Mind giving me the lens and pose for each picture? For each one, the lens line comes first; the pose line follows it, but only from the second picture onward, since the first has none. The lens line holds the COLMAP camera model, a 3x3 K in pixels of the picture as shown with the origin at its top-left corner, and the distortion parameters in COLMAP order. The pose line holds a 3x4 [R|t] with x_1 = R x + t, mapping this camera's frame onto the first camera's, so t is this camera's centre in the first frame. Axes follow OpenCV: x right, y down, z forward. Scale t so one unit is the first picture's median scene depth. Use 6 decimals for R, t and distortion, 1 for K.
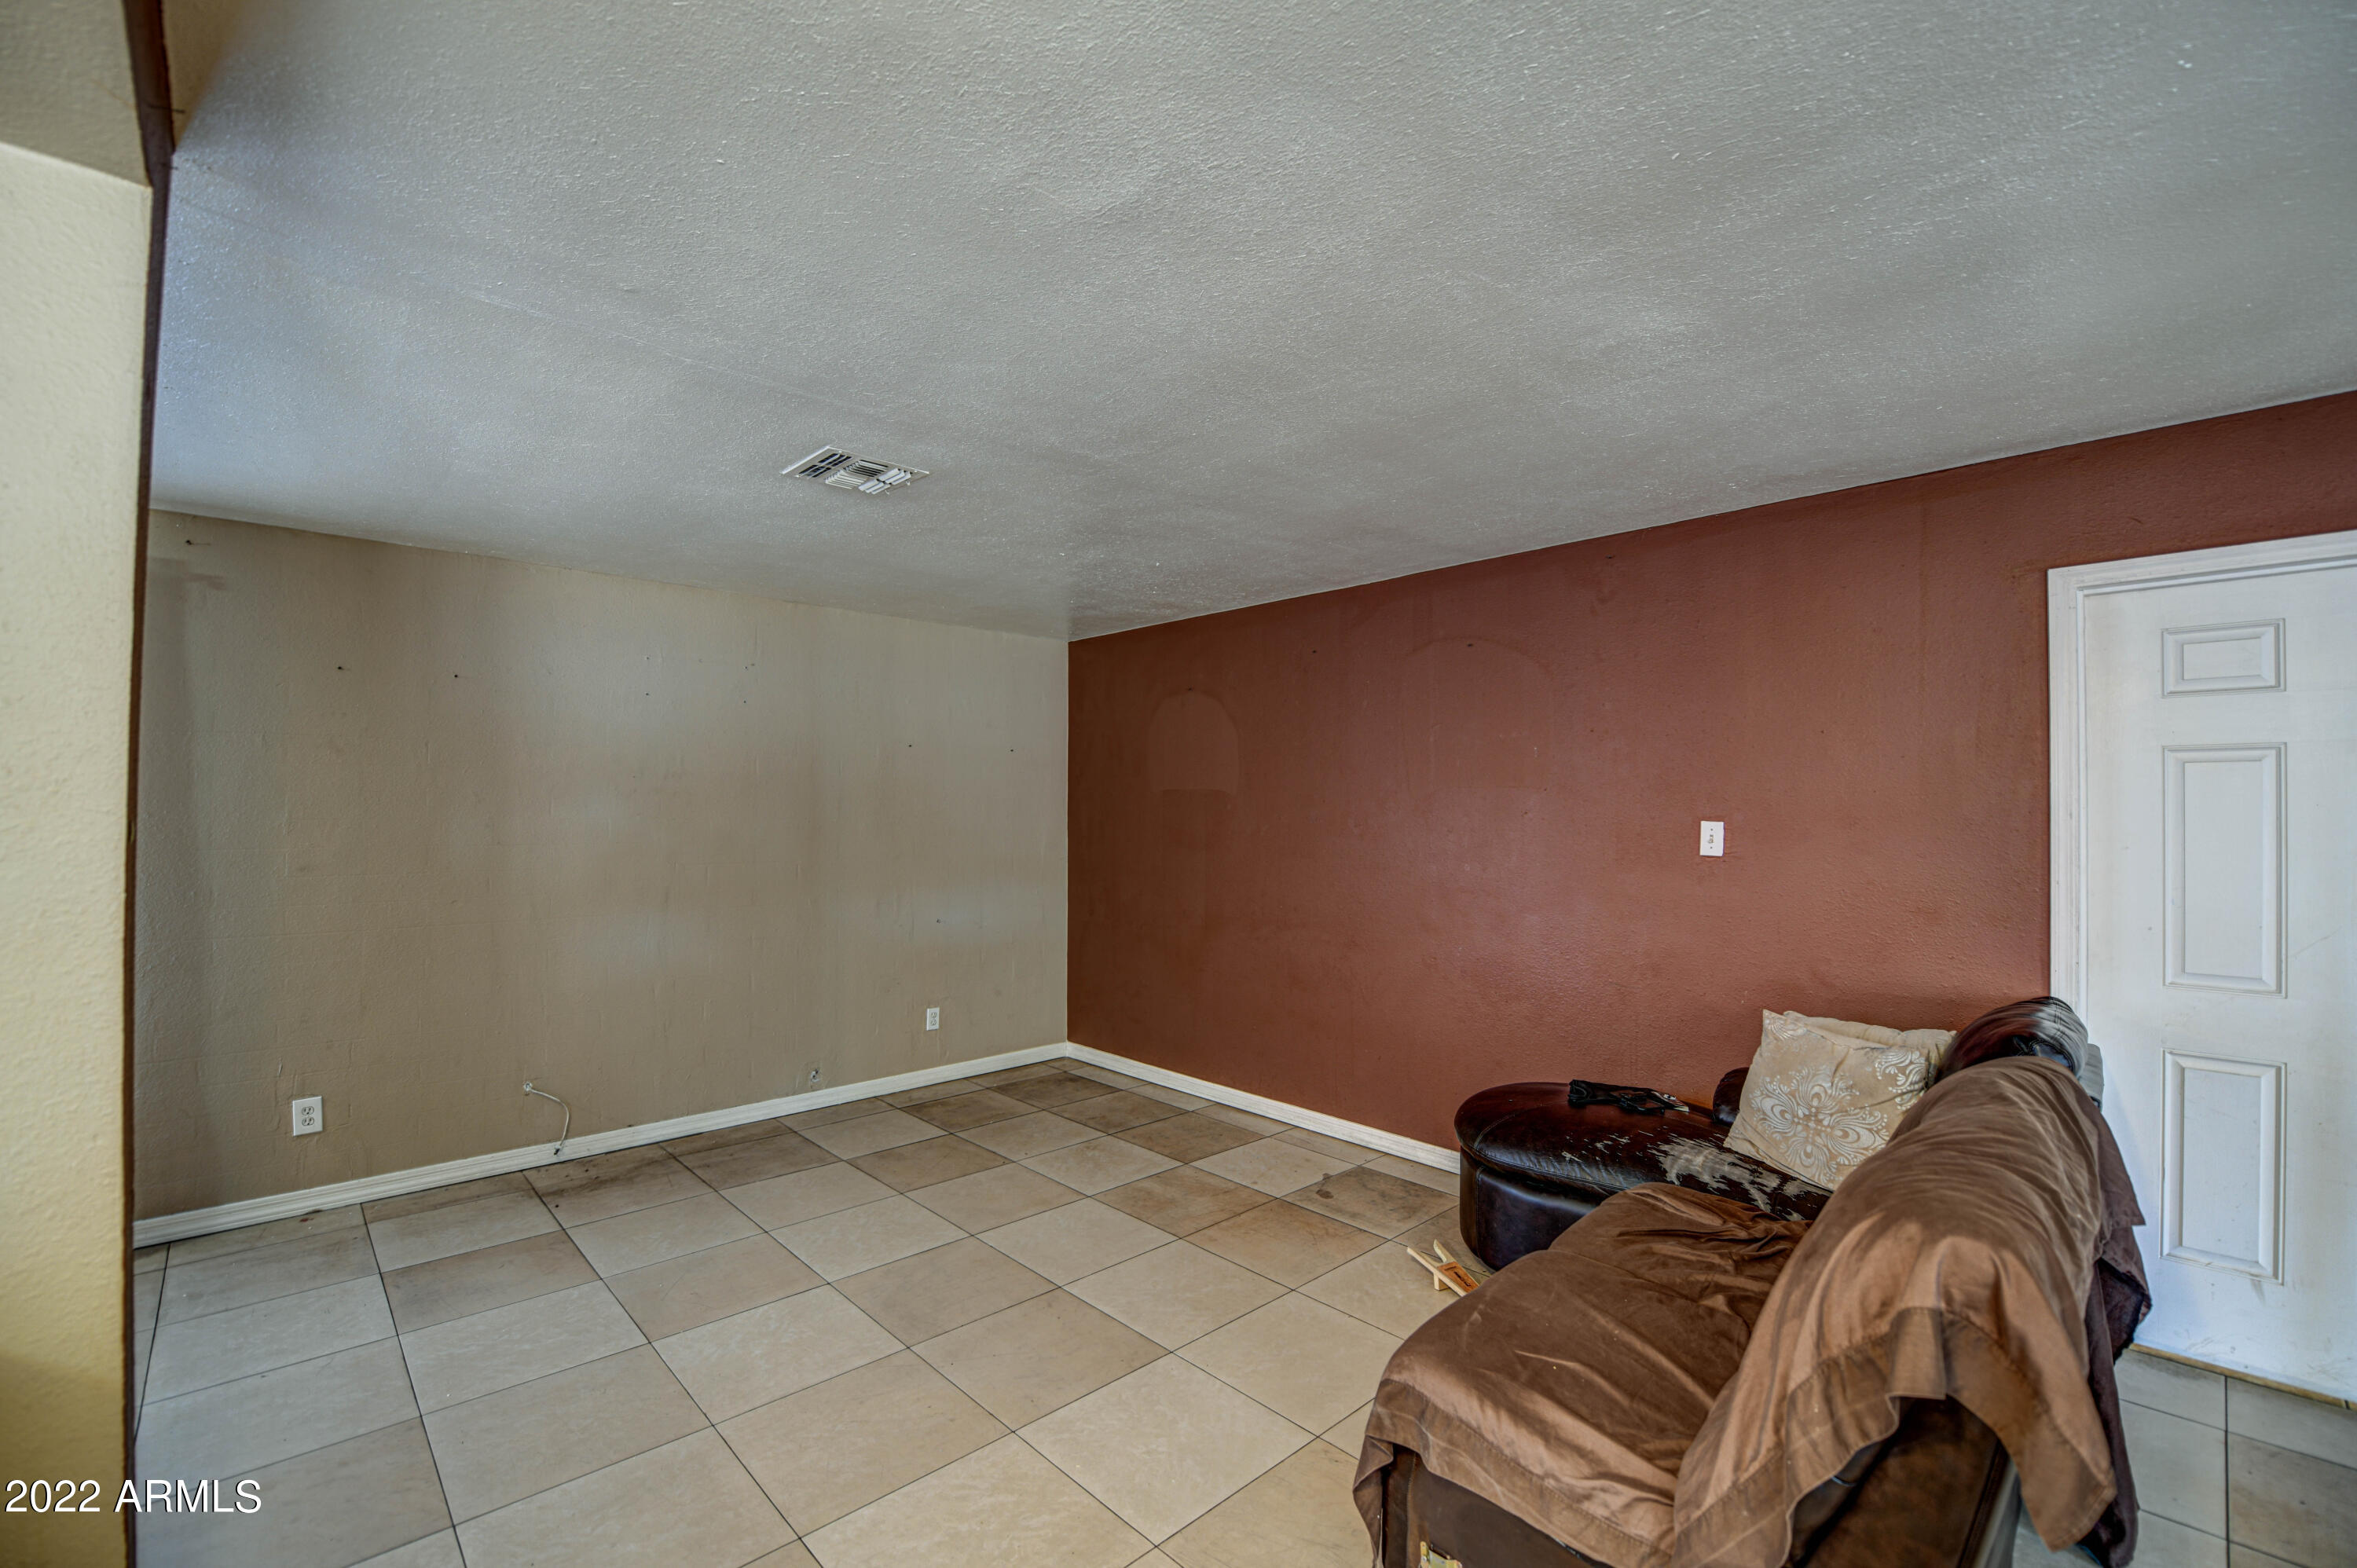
lens RADIAL K [[994.8, 0, 1203.3], [0, 994.8, 794.6], [0, 0, 1]] dist [-0.021235, -0.000265]
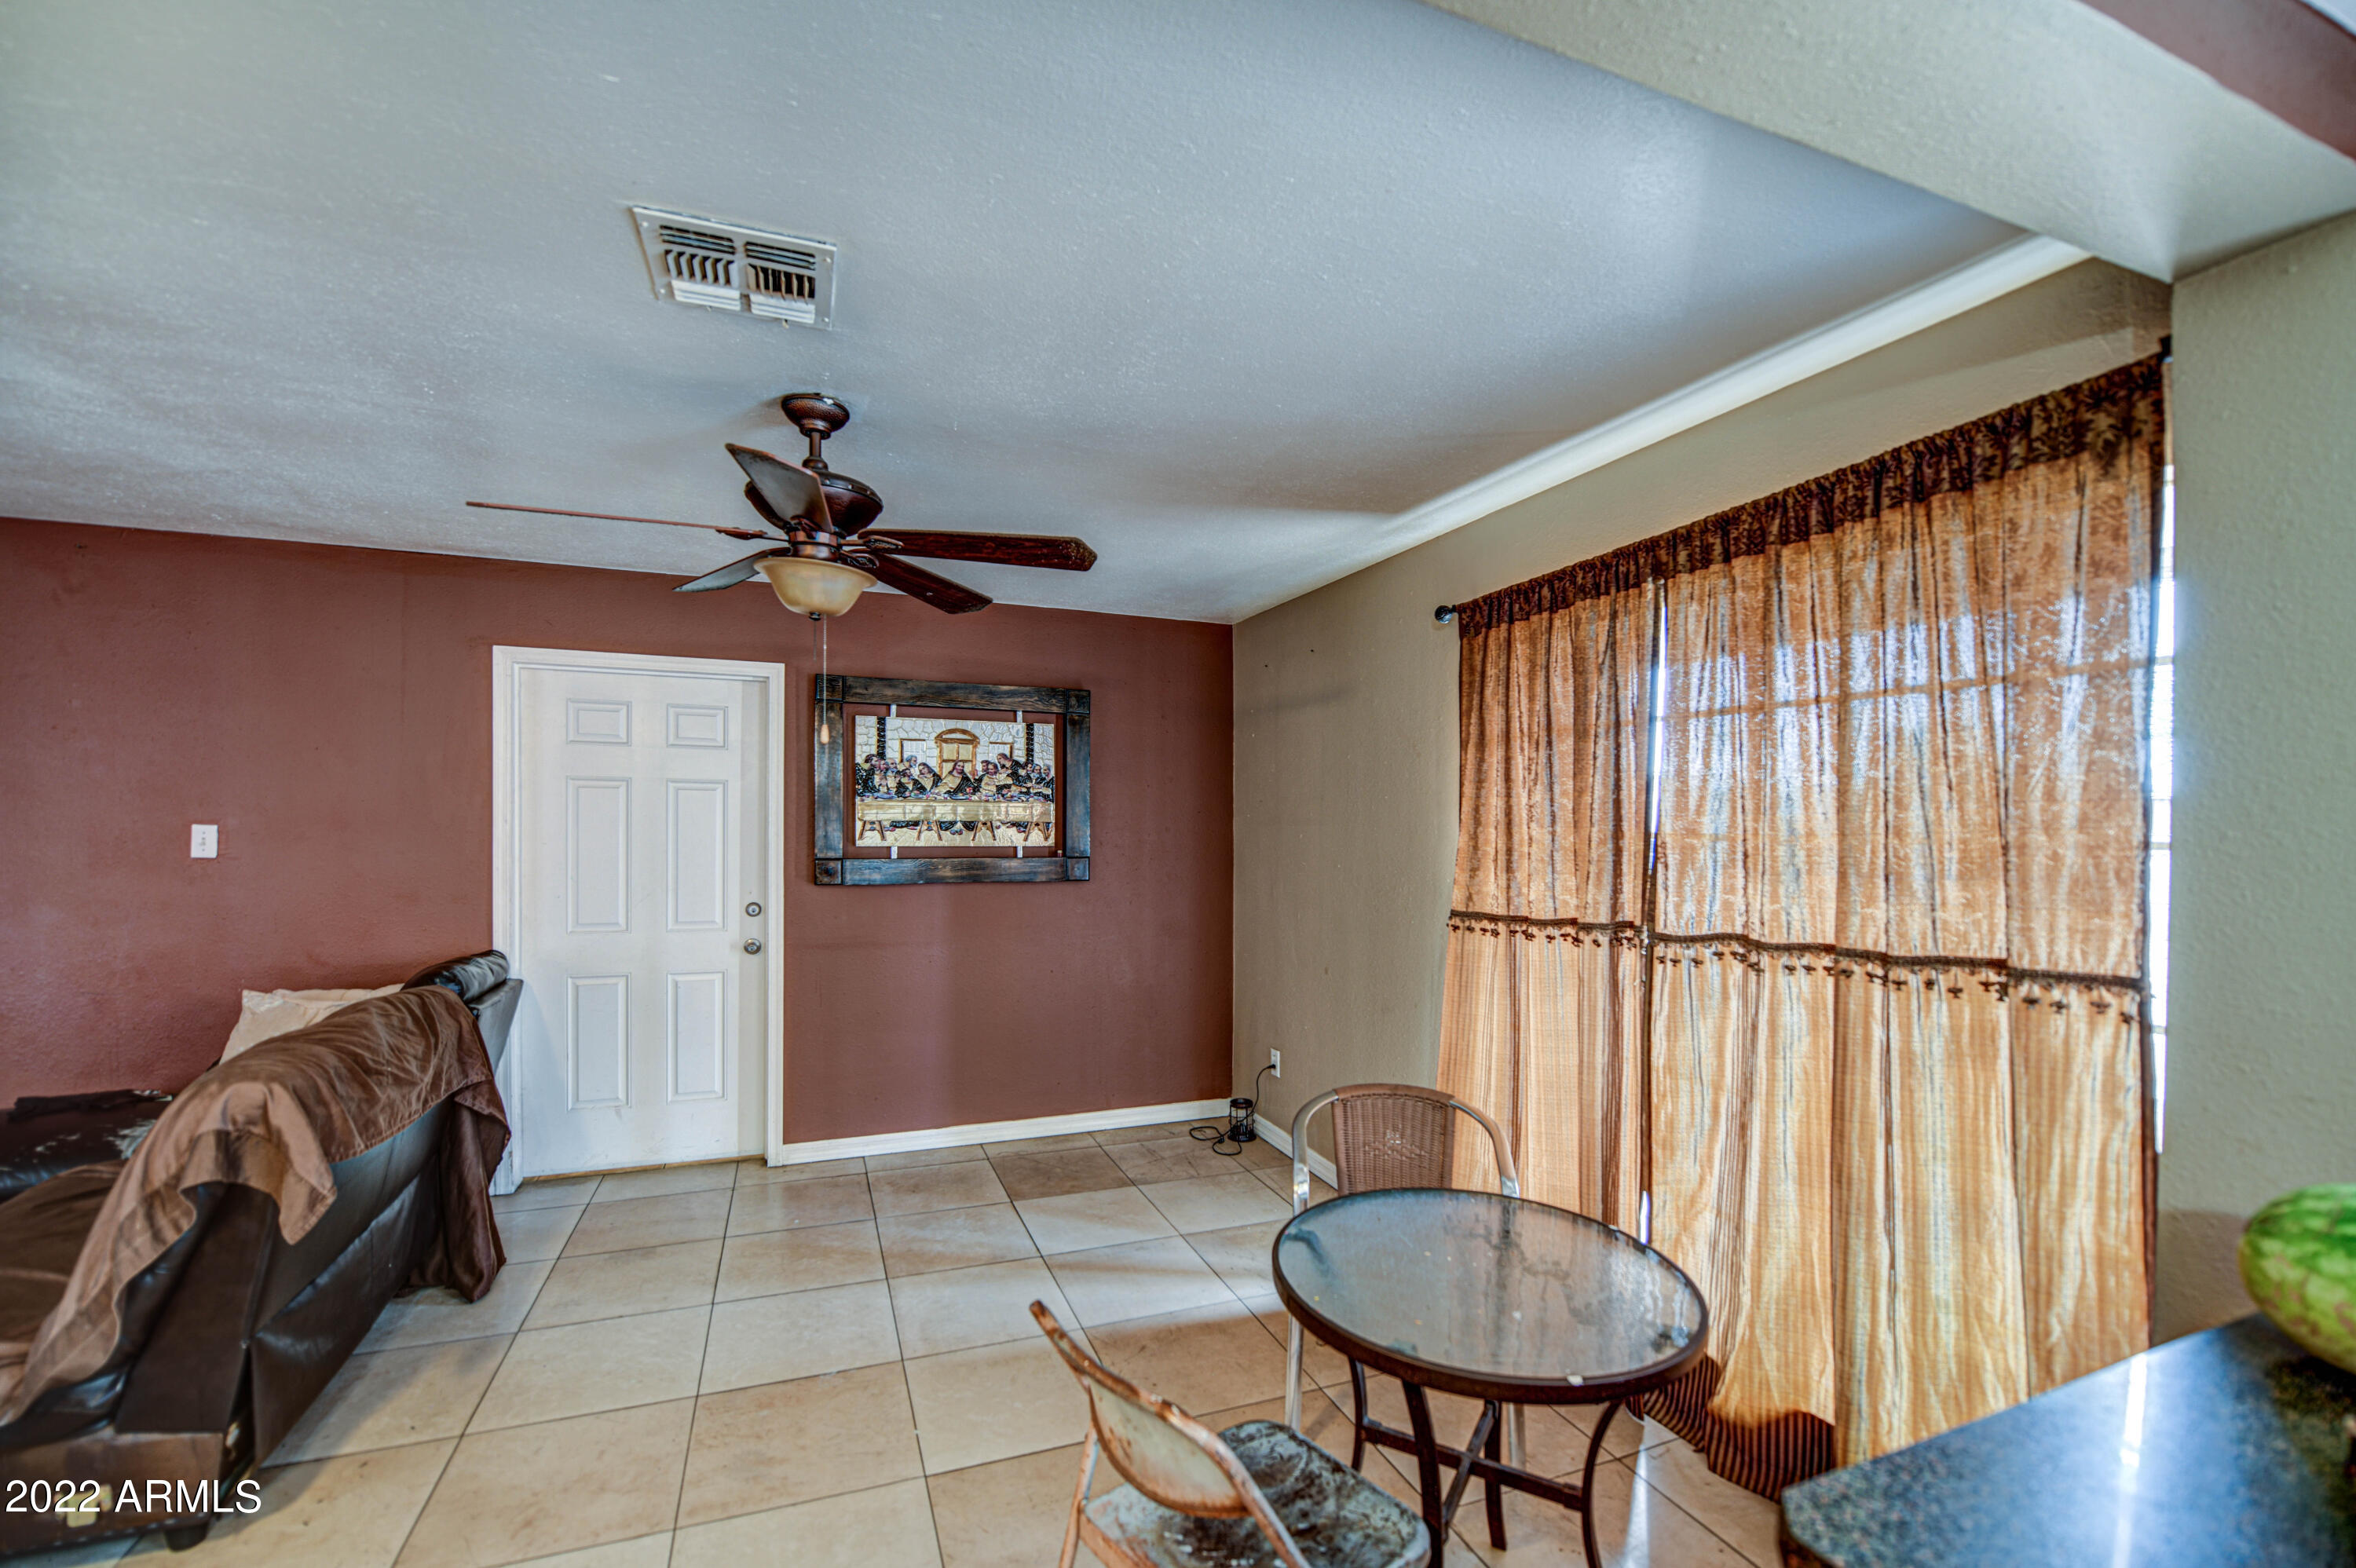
lens RADIAL K [[968.3, 0, 1194.1], [0, 968.3, 835.1], [0, 0, 1]] dist [-0.027181, -0.000279]
pose [[0.373330, -0.008477, 0.927660, -0.024071], [-0.023162, 0.999561, 0.018455, -0.006115], [-0.927409, -0.028376, 0.372970, -0.355639]]
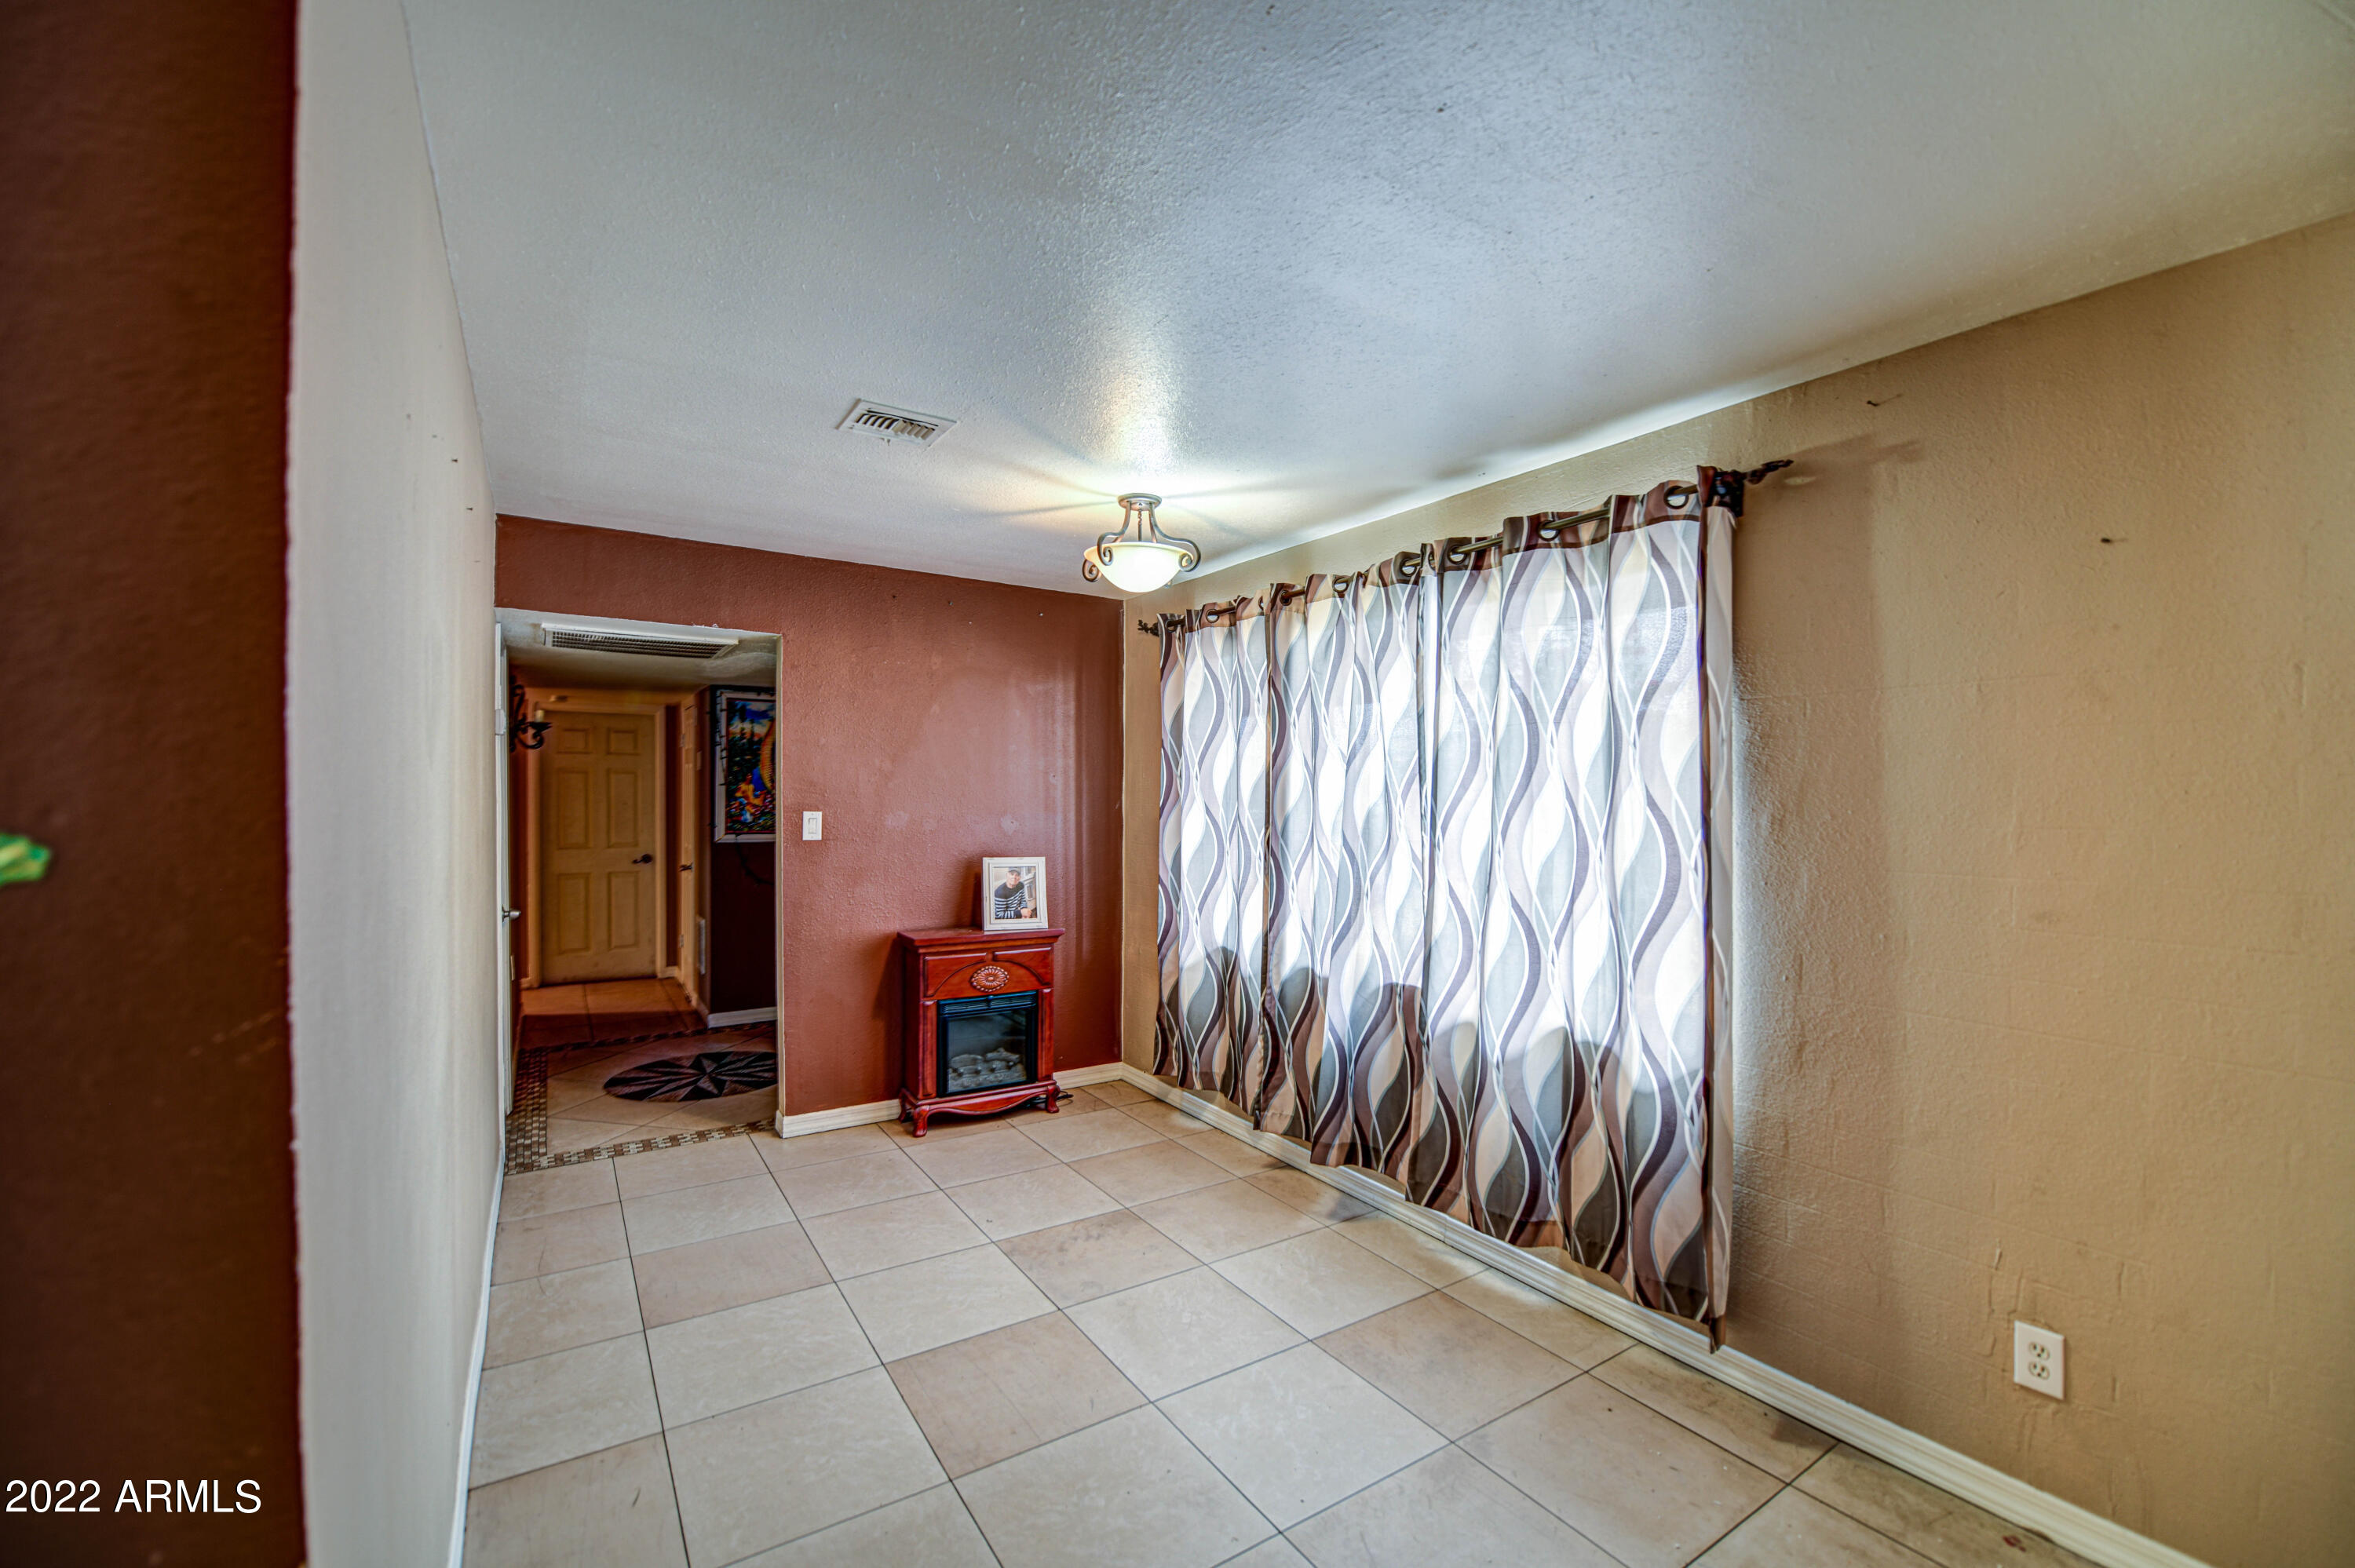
lens RADIAL K [[980.6, 0, 1190.7], [0, 980.6, 803.1], [0, 0, 1]] dist [-0.023699, -0.000639]
pose [[-0.180215, 0.007034, -0.983602, -0.312239], [0.008135, 0.999951, 0.005661, 0.004250], [0.983594, -0.006982, -0.180263, 0.655210]]
